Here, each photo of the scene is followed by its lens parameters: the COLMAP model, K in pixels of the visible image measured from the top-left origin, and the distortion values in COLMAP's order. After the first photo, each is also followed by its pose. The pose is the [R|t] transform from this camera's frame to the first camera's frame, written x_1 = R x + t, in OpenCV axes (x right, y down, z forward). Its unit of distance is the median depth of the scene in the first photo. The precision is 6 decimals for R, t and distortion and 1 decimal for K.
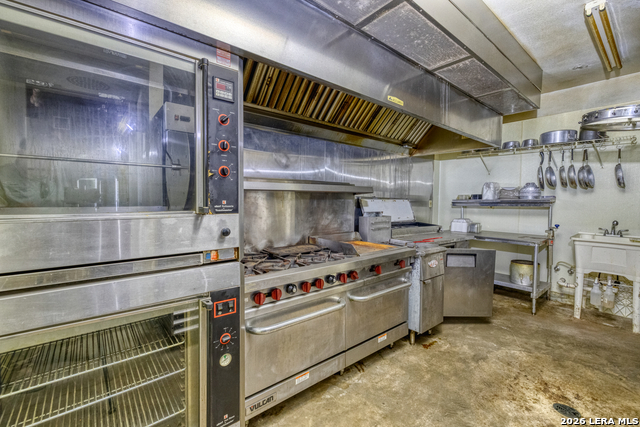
lens RADIAL K [[267.5, 0, 320.8], [0, 267.5, 210.9], [0, 0, 1]] dist [0.001040, 0.000132]
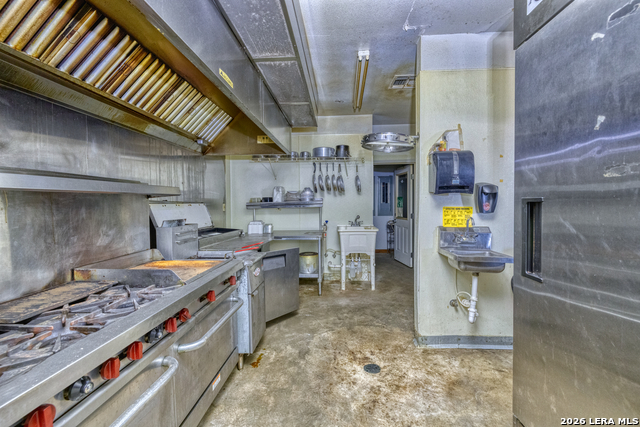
lens RADIAL K [[267.5, 0, 320.8], [0, 267.5, 210.9], [0, 0, 1]] dist [0.001040, 0.000132]
pose [[0.690669, -0.039697, 0.722081, -0.070301], [0.049040, 0.998765, 0.008001, -0.008157], [-0.721506, 0.029885, 0.691763, 0.158299]]
